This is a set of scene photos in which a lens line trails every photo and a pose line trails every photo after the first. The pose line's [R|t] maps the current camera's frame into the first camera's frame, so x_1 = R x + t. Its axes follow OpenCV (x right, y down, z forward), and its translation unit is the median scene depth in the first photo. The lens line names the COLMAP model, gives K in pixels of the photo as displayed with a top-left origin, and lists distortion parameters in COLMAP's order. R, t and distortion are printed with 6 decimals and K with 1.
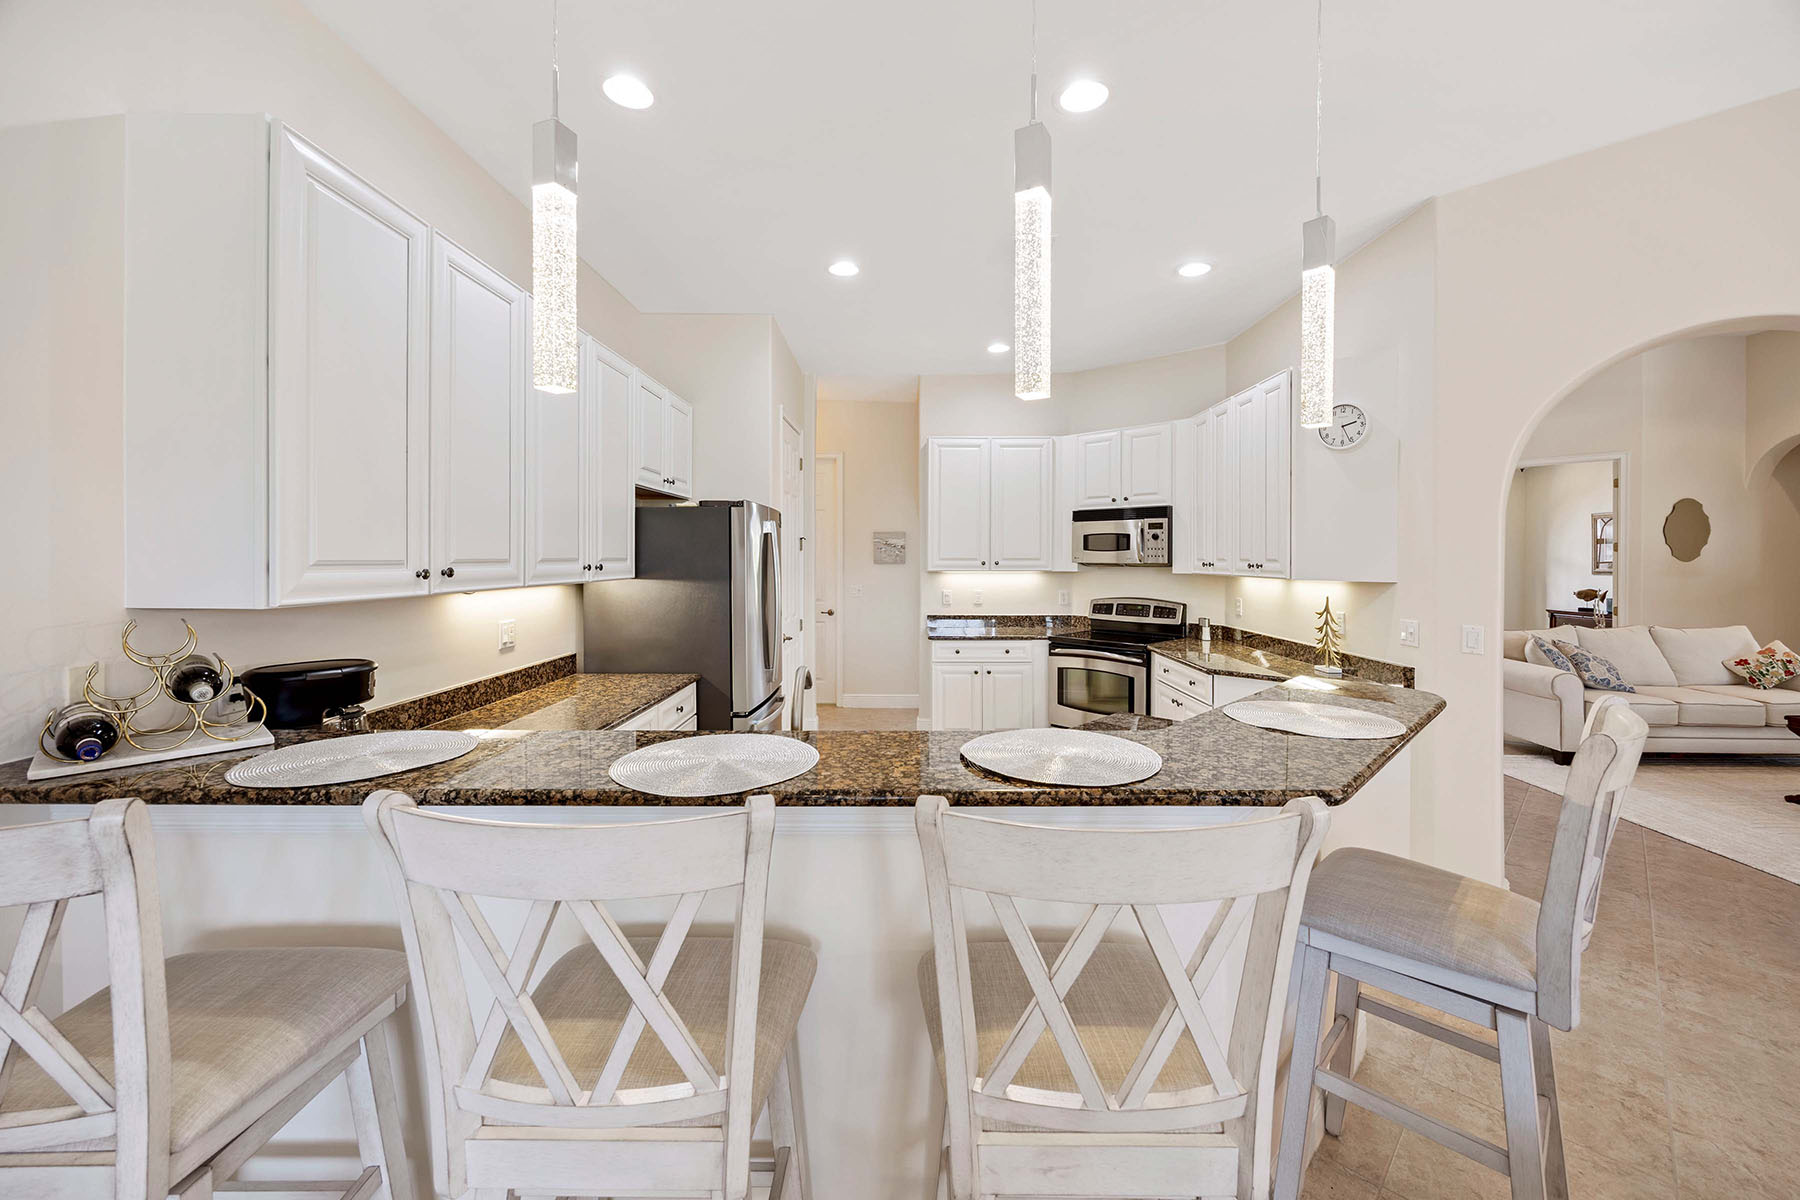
lens RADIAL K [[708.1, 0, 908.8], [0, 708.1, 564.1], [0, 0, 1]] dist [0.004240, -0.000141]
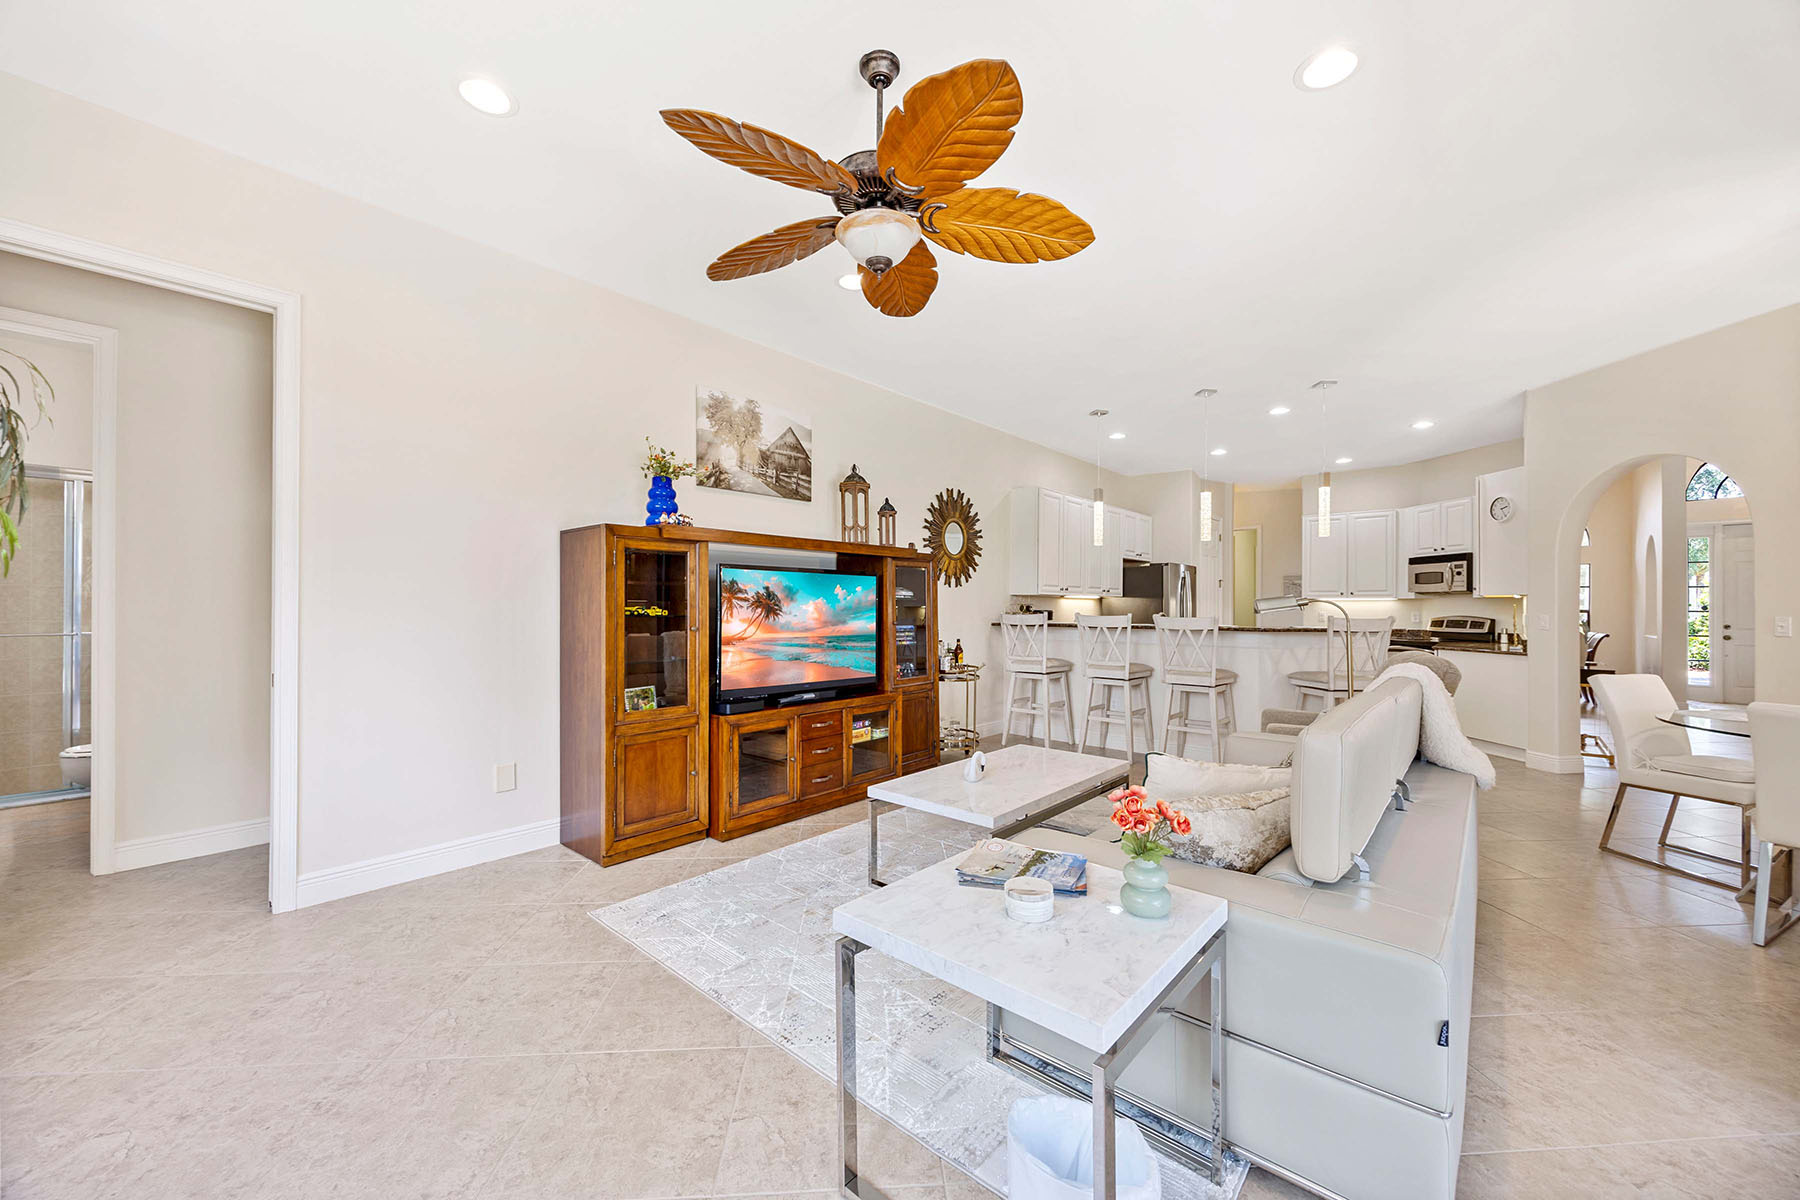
lens RADIAL K [[687.9, 0, 904.4], [0, 687.9, 603.0], [0, 0, 1]] dist [-0.000527, 0.000266]
pose [[0.756553, -0.001908, -0.653930, 0.391970], [-0.009844, 0.999849, -0.014306, 0.054357], [0.653858, 0.017261, 0.756420, -0.842962]]
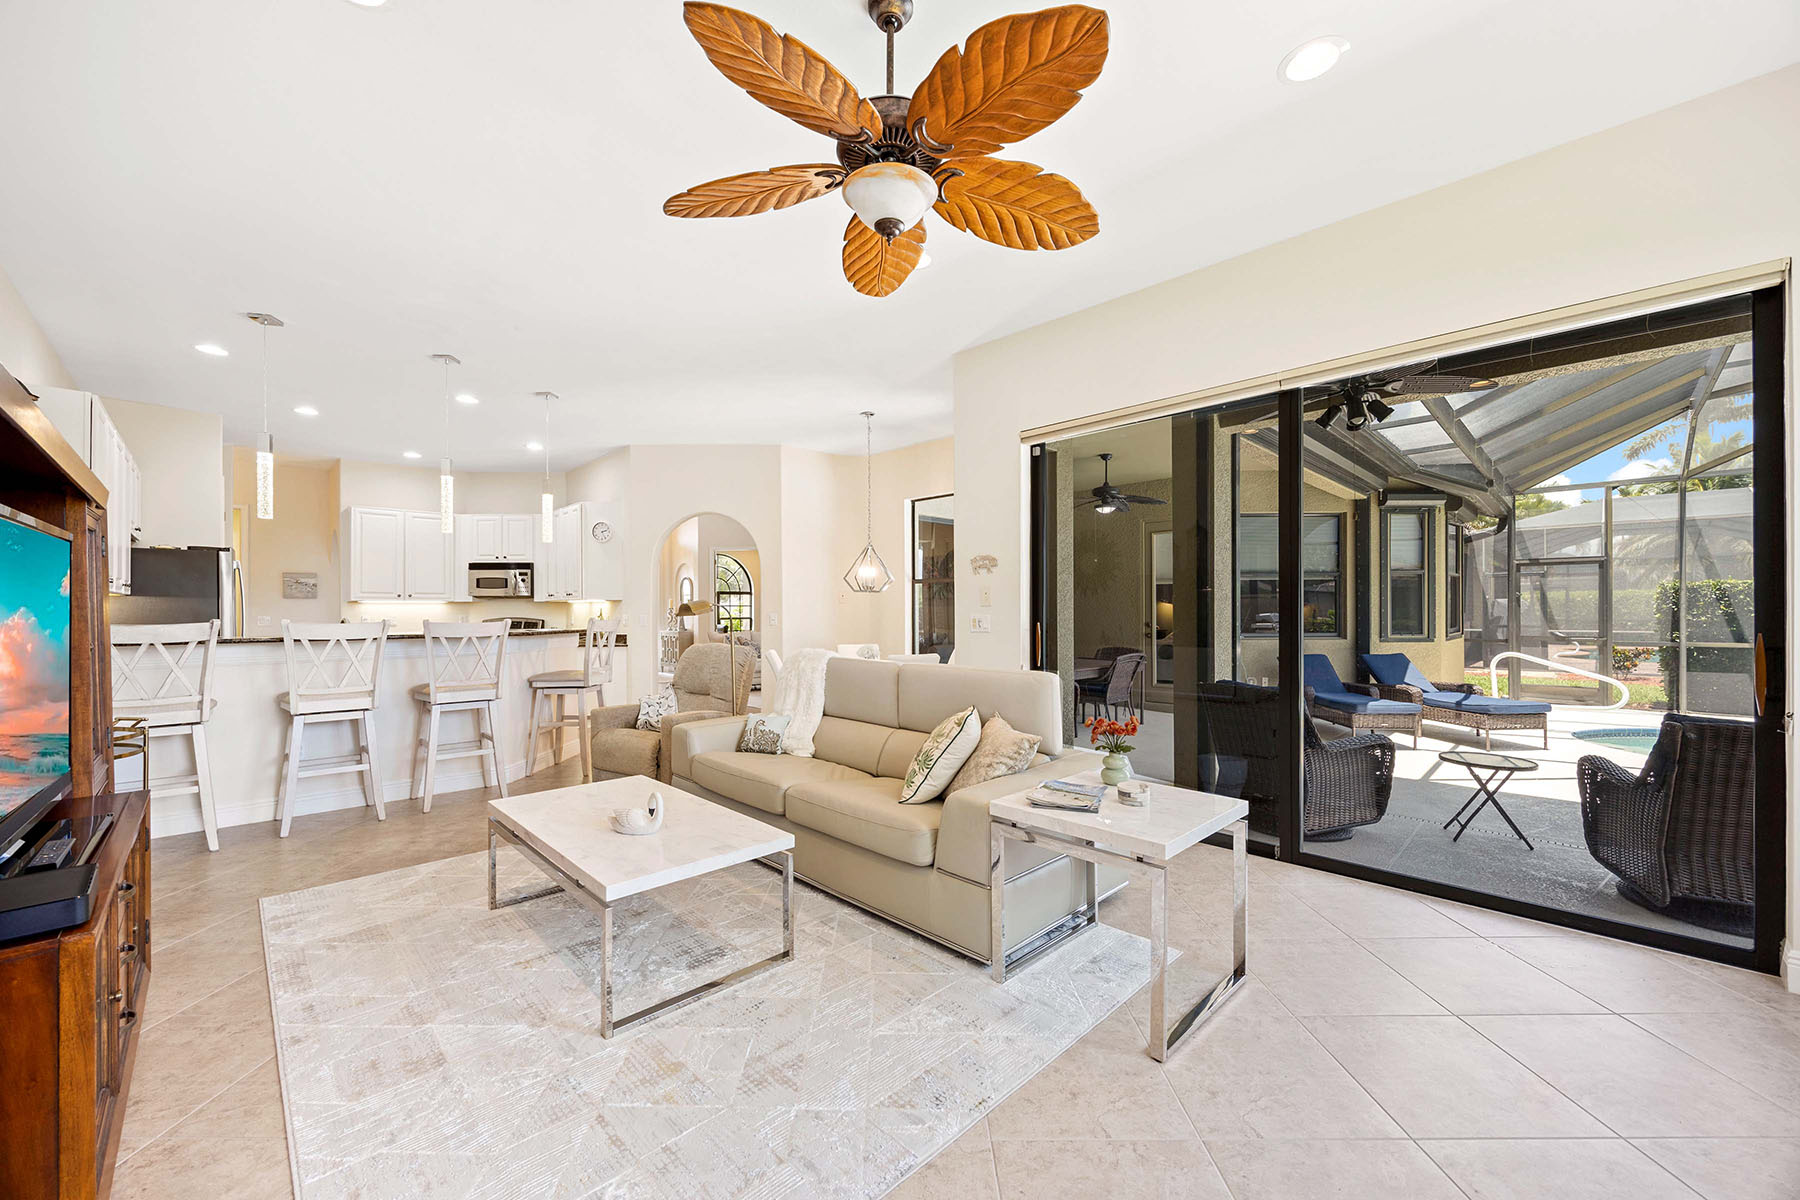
lens RADIAL K [[692.0, 0, 908.8], [0, 692.0, 604.2], [0, 0, 1]] dist [-0.003936, 0.000328]
pose [[0.708346, 0.004651, 0.705850, -0.165674], [0.010281, 0.999804, -0.016905, 0.054653], [-0.705790, 0.019231, 0.708160, -0.810417]]
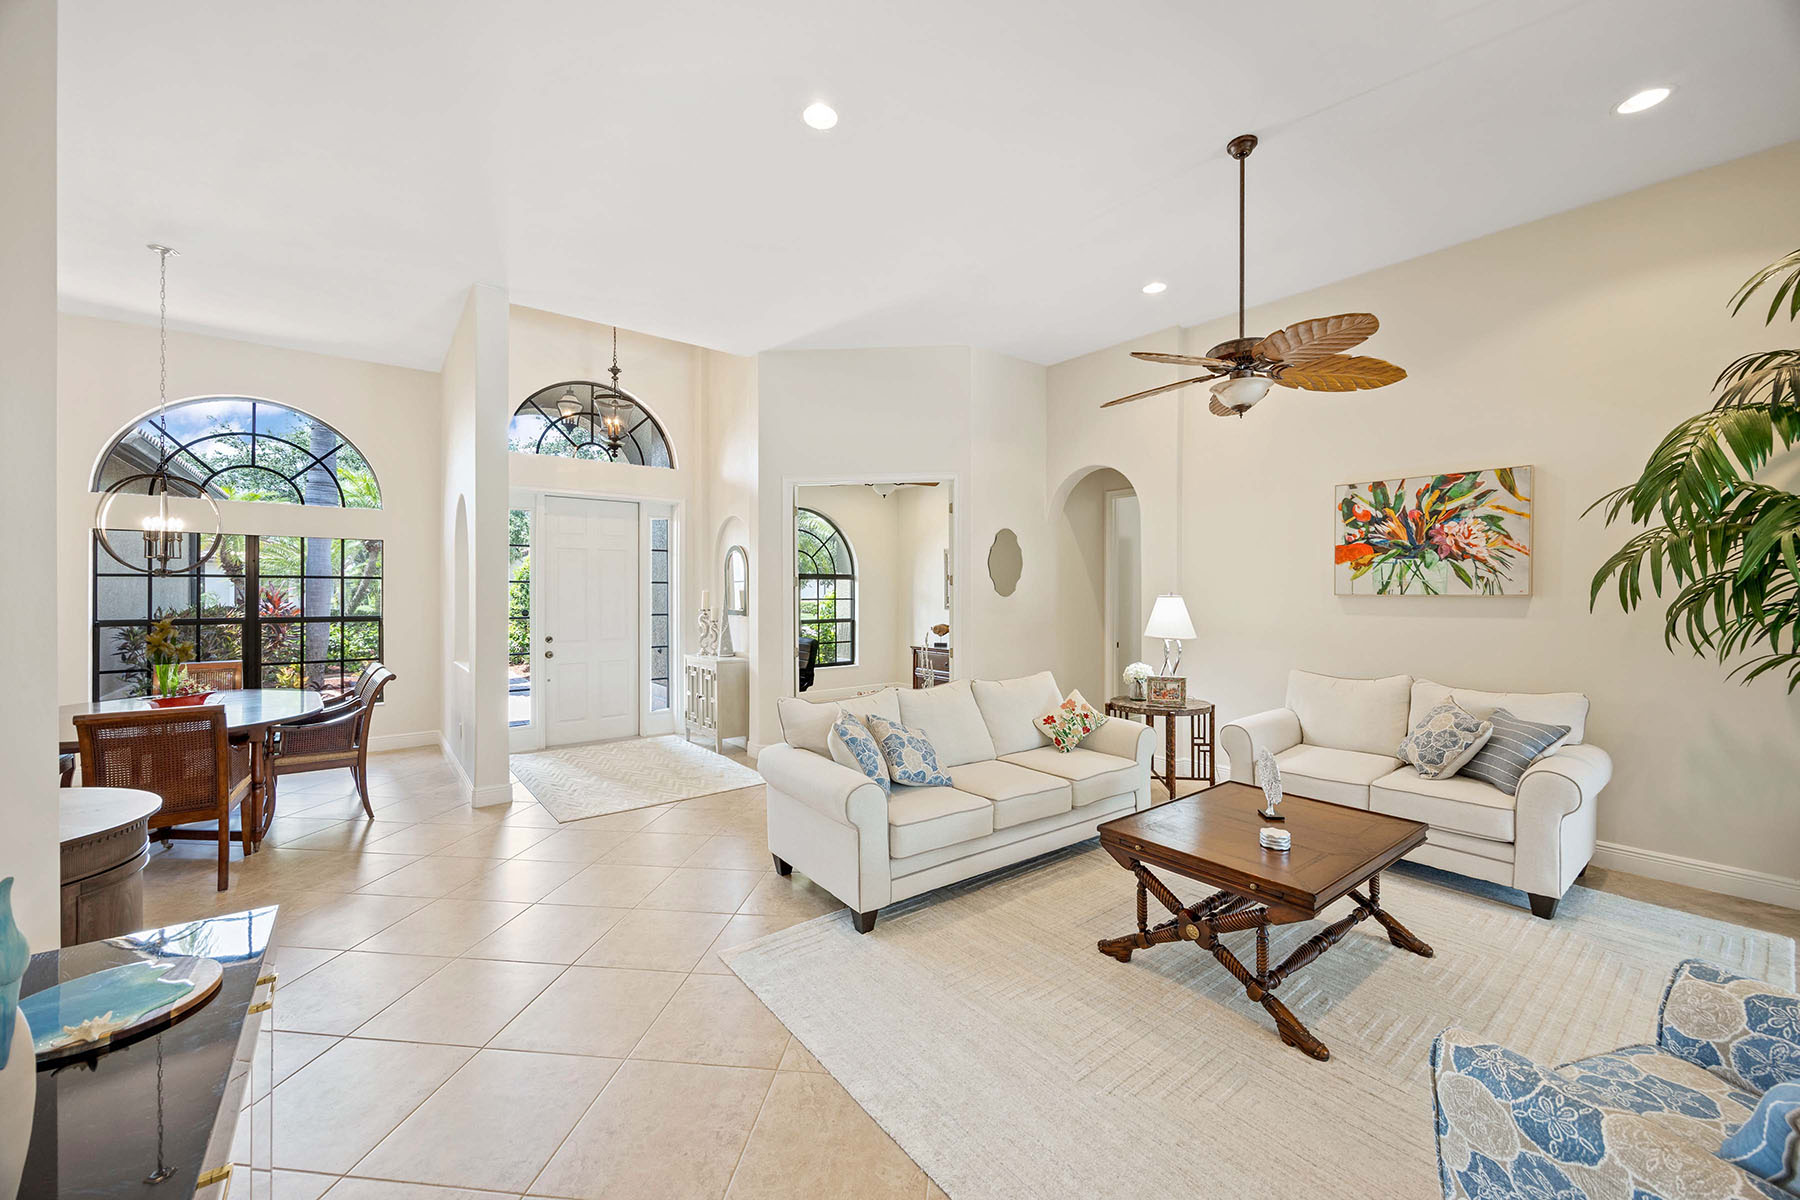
lens RADIAL K [[689.4, 0, 899.8], [0, 689.4, 593.1], [0, 0, 1]] dist [-0.003031, 0.000048]
pose [[0.784665, 0.001061, 0.619920, 0.558695], [0.004116, 0.999968, -0.006922, -0.004117], [-0.619907, 0.007983, 0.784635, 0.497083]]
